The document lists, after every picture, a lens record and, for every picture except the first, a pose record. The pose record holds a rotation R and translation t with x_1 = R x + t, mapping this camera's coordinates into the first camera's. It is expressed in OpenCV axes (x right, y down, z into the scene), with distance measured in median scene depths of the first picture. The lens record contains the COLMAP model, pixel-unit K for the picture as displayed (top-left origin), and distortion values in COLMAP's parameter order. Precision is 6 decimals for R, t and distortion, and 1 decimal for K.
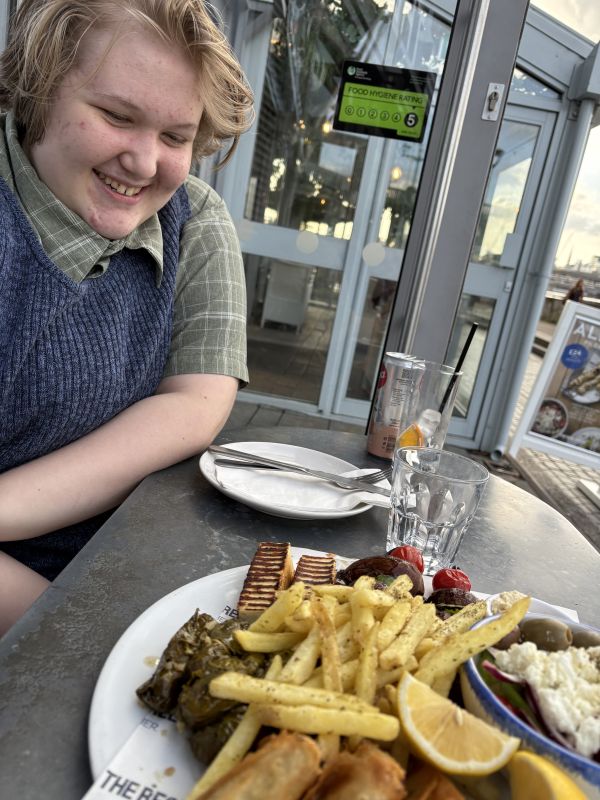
lens RADIAL K [[612.8, 0, 304.5], [0, 612.8, 399.0], [0, 0, 1]] dist [0.017471, -0.000793]
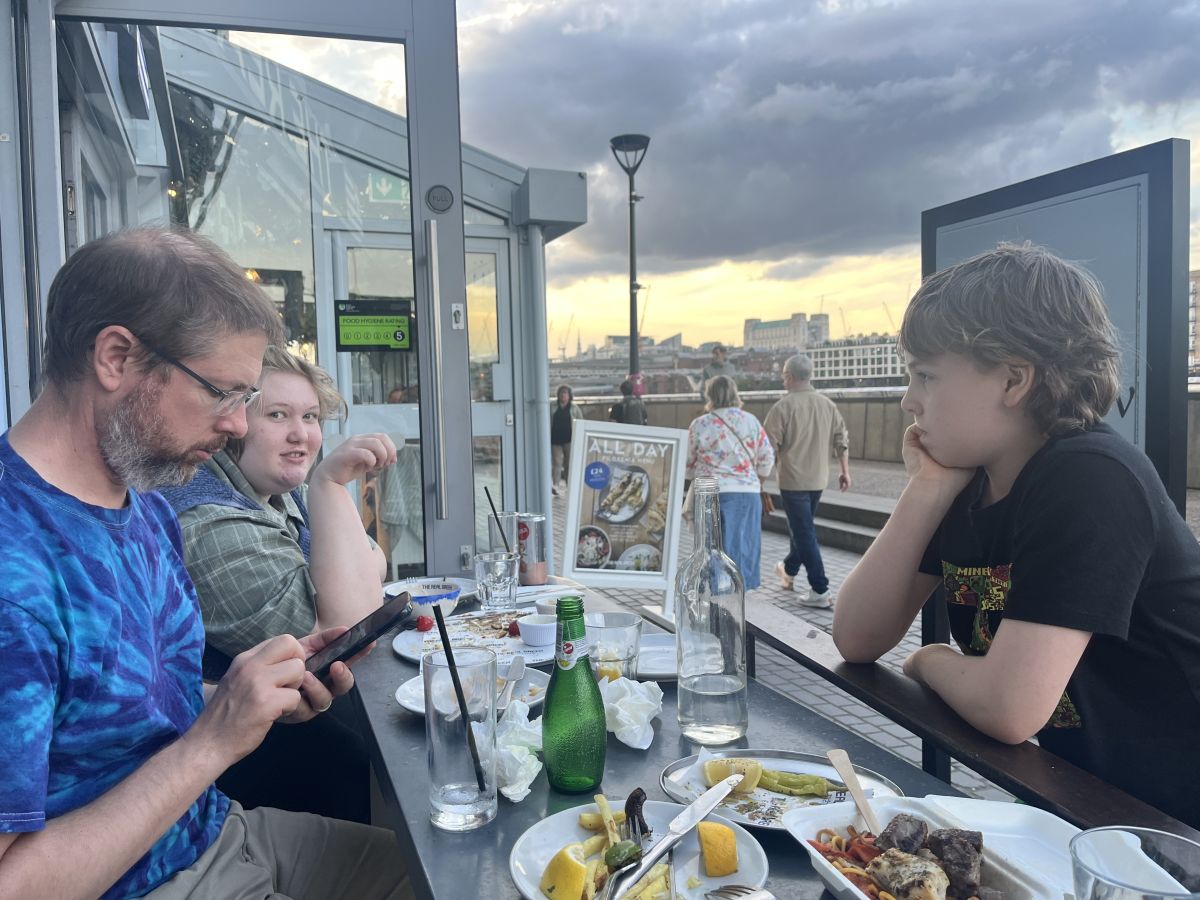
lens RADIAL K [[905.2, 0, 604.8], [0, 905.2, 446.2], [0, 0, 1]] dist [0.015305, 0.002205]
pose [[0.893937, -0.219766, 0.390614, -0.070598], [0.275538, 0.956854, -0.092240, 0.017025], [-0.353490, 0.190086, 0.915922, -0.254292]]
